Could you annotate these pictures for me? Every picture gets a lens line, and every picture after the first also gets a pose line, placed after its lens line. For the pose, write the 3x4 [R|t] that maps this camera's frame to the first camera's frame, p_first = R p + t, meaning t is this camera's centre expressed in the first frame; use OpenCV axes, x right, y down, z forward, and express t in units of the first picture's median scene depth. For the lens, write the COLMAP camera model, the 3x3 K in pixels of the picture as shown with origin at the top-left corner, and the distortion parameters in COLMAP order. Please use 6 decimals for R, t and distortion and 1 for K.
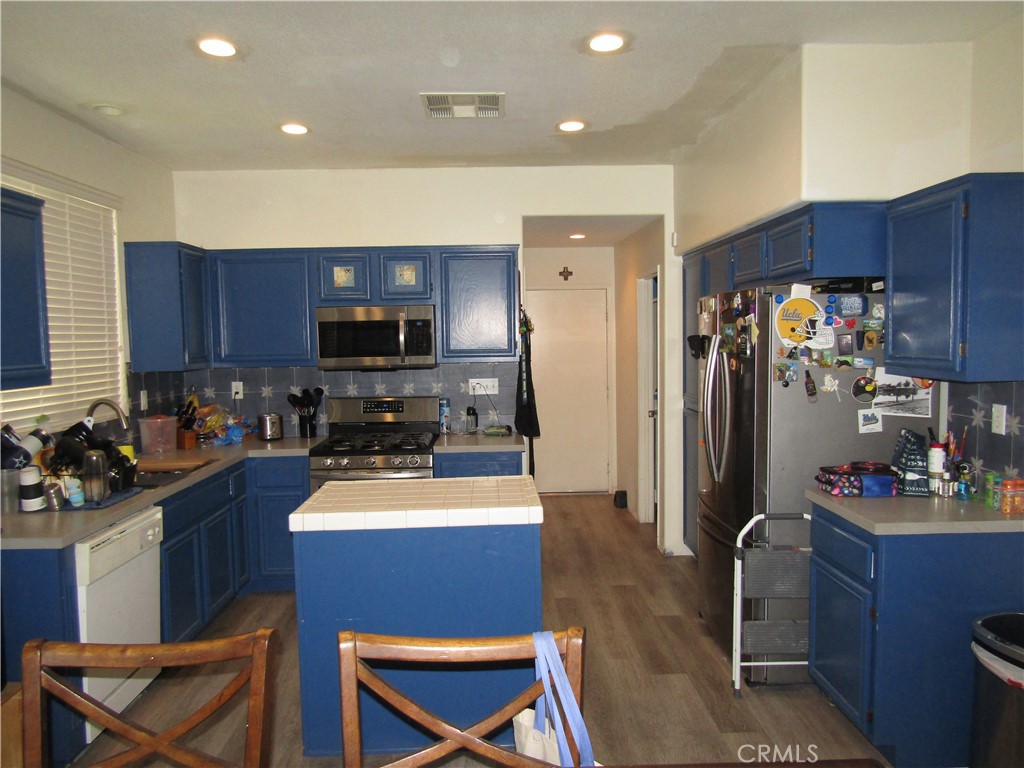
lens RADIAL K [[730.6, 0, 510.0], [0, 730.6, 384.9], [0, 0, 1]] dist [-0.008791, 0.002604]
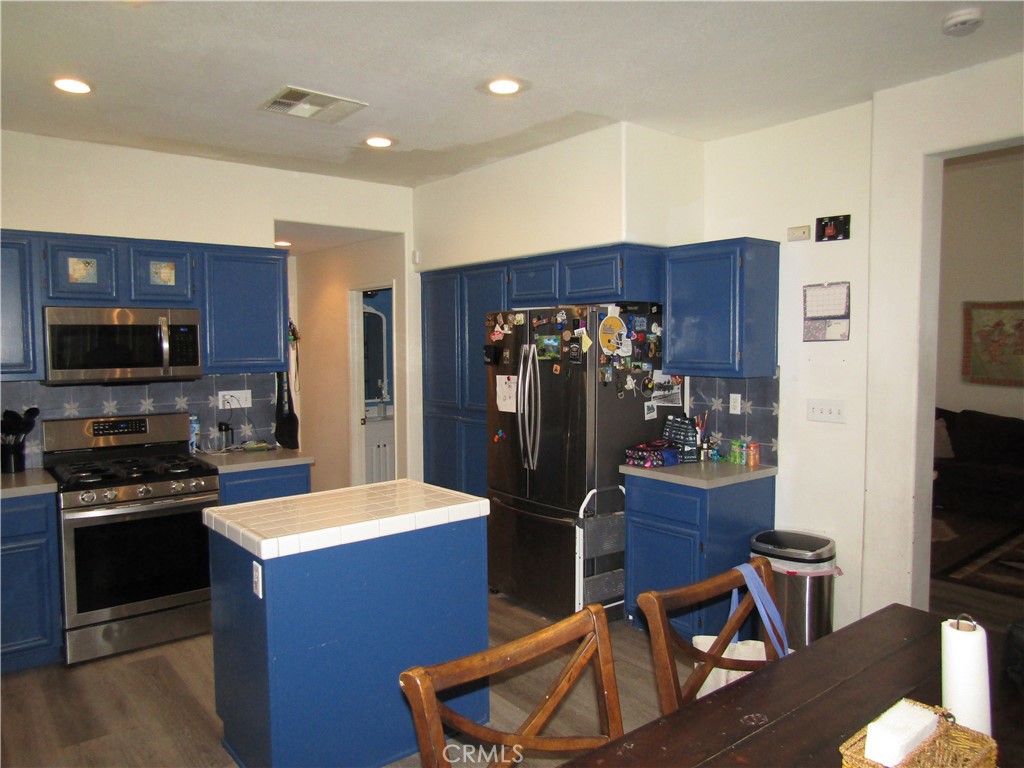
lens RADIAL K [[730.6, 0, 507.4], [0, 730.6, 386.7], [0, 0, 1]] dist [-0.008791, 0.002604]
pose [[0.795218, -0.023612, 0.605864, -0.388773], [0.033844, 0.999412, -0.005472, 0.003368], [-0.605378, 0.024857, 0.795550, 0.070590]]
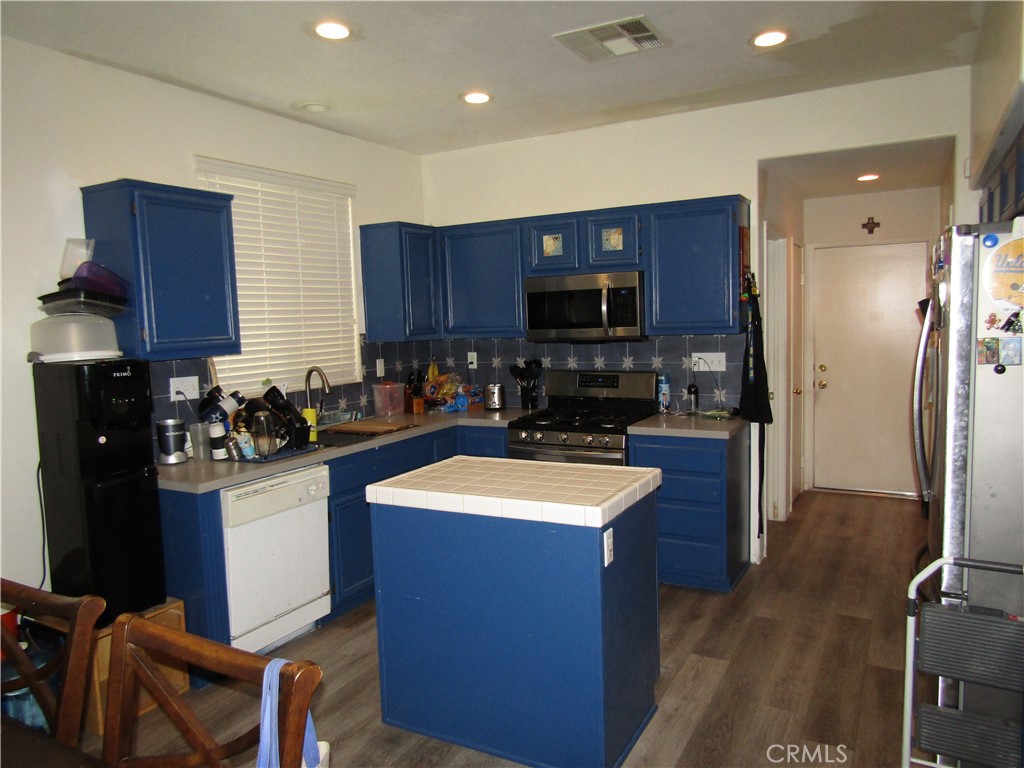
lens RADIAL K [[730.6, 0, 507.2], [0, 730.6, 383.6], [0, 0, 1]] dist [-0.008791, 0.002604]
pose [[0.861448, 0.036577, -0.506526, 0.243080], [-0.016390, 0.998886, 0.044258, -0.008009], [0.507581, -0.029824, 0.861088, 0.147927]]
